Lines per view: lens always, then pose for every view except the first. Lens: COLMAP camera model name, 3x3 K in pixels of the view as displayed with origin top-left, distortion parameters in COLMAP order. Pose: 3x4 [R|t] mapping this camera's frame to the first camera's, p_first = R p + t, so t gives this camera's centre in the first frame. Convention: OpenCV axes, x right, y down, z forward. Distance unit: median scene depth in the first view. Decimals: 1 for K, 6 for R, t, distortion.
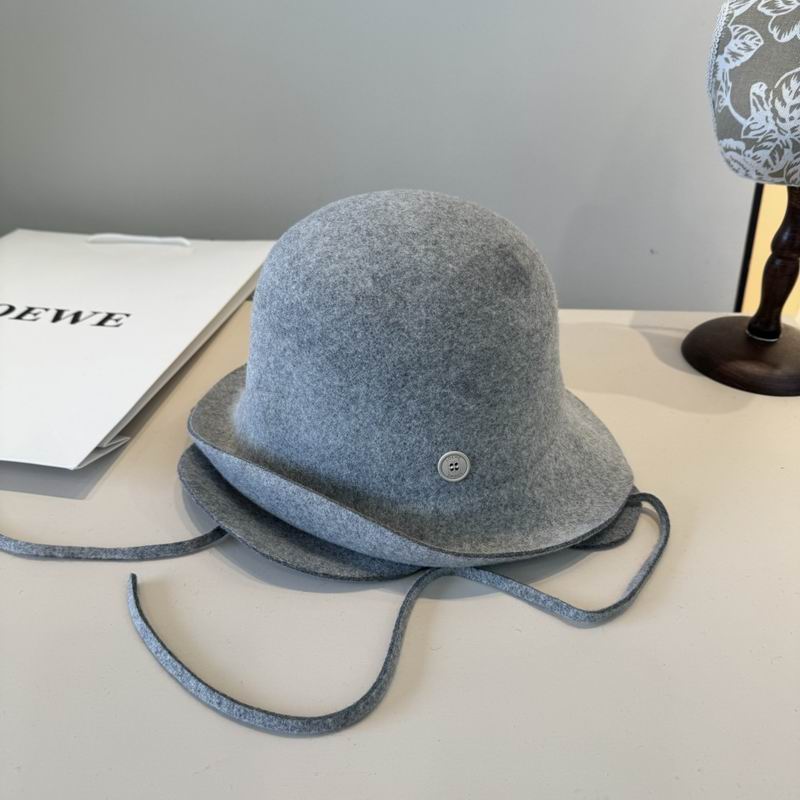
lens RADIAL K [[784.8, 0, 404.6], [0, 784.8, 400.2], [0, 0, 1]] dist [-0.015337, 0.000000]
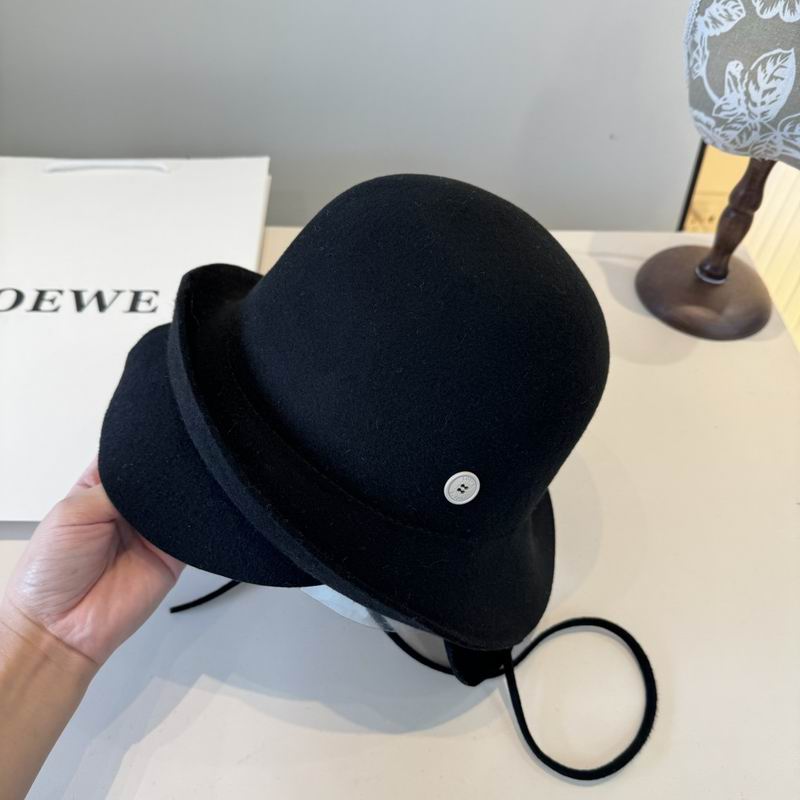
lens RADIAL K [[784.8, 0, 398.9], [0, 784.8, 405.9], [0, 0, 1]] dist [-0.015337, 0.000000]
pose [[0.997410, -0.025435, 0.067278, -0.046987], [0.004828, 0.956950, 0.290213, -0.270594], [-0.071764, -0.289137, 0.954594, -0.036292]]
